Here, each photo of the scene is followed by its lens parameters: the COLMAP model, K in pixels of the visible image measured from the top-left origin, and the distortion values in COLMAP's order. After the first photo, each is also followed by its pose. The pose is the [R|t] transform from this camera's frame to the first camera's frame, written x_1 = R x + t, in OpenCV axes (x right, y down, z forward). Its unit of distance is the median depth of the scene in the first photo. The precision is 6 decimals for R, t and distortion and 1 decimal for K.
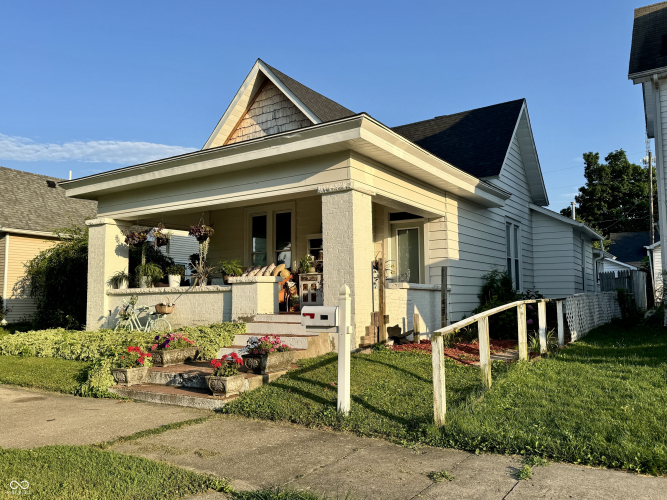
lens RADIAL K [[537.9, 0, 333.5], [0, 537.9, 250.0], [0, 0, 1]] dist [-0.000536, -0.000195]
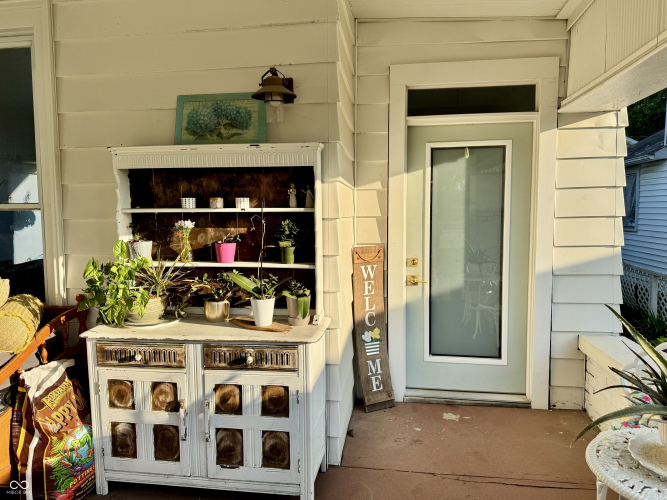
lens RADIAL K [[501.6, 0, 333.5], [0, 501.6, 250.0], [0, 0, 1]] dist [0.004480, 0.002589]
pose [[0.902988, -0.033480, 0.428360, -0.058796], [-0.039730, 0.986182, 0.160831, -0.024157], [-0.427825, -0.162247, 0.889180, 0.776407]]
